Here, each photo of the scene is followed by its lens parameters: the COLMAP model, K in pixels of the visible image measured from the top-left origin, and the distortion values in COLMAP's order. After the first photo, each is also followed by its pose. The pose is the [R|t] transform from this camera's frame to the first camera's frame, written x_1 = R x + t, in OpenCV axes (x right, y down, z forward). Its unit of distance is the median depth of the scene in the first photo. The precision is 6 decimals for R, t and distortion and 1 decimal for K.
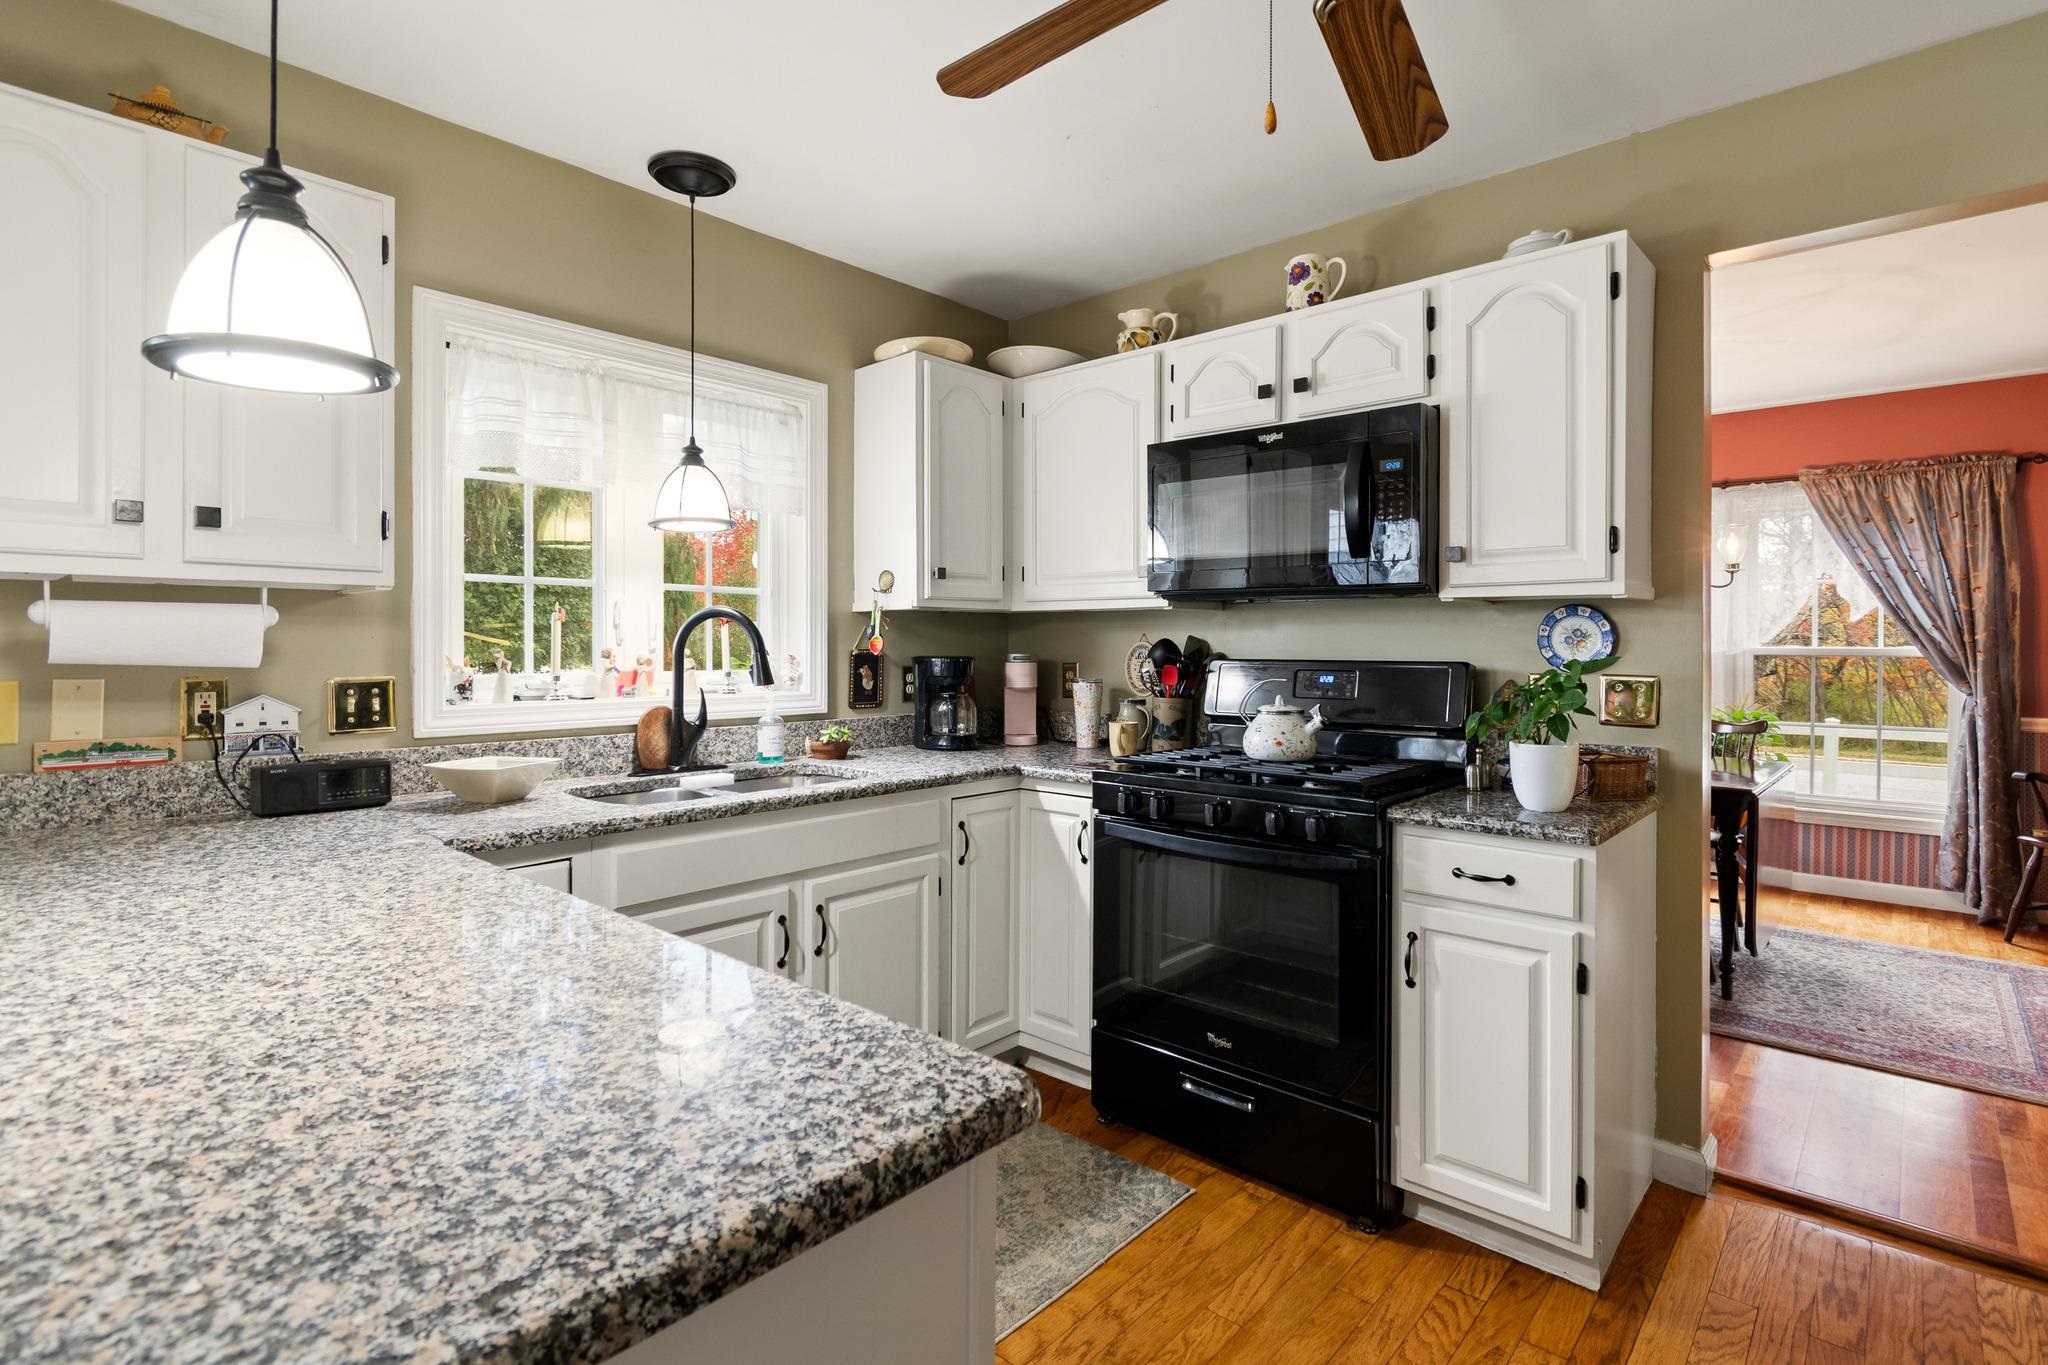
lens RADIAL K [[969.2, 0, 1020.7], [0, 969.2, 639.6], [0, 0, 1]] dist [-0.001640, -0.000035]
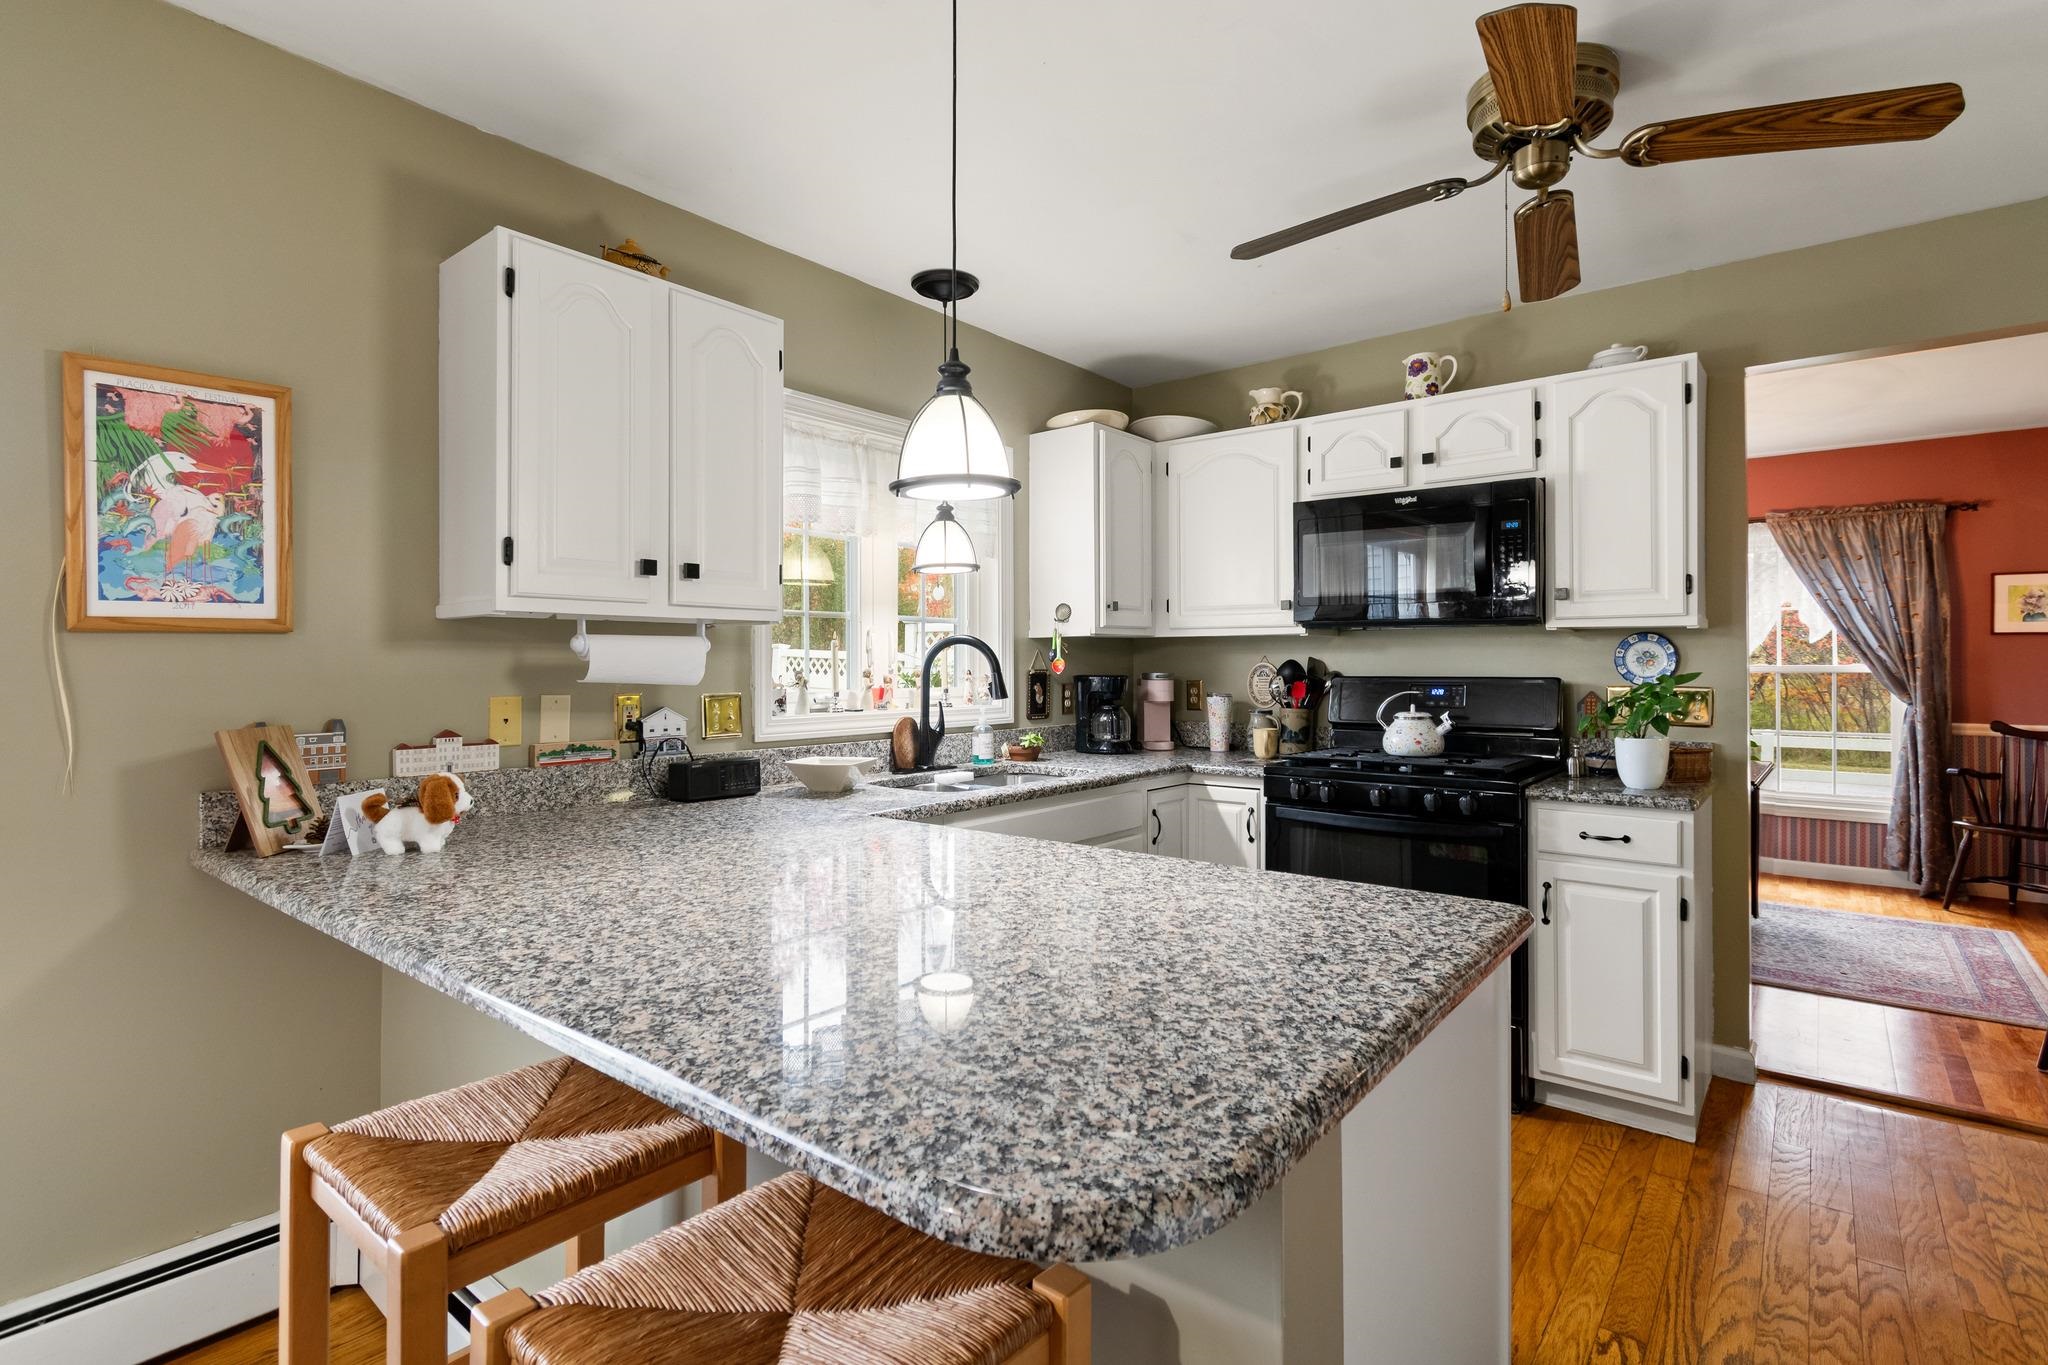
lens RADIAL K [[969.2, 0, 1014.5], [0, 969.2, 650.7], [0, 0, 1]] dist [-0.001640, -0.000035]
pose [[0.998645, -0.002951, 0.051961, -0.329546], [0.003437, 0.999951, -0.009265, -0.002767], [-0.051931, 0.009431, 0.998606, -0.240220]]
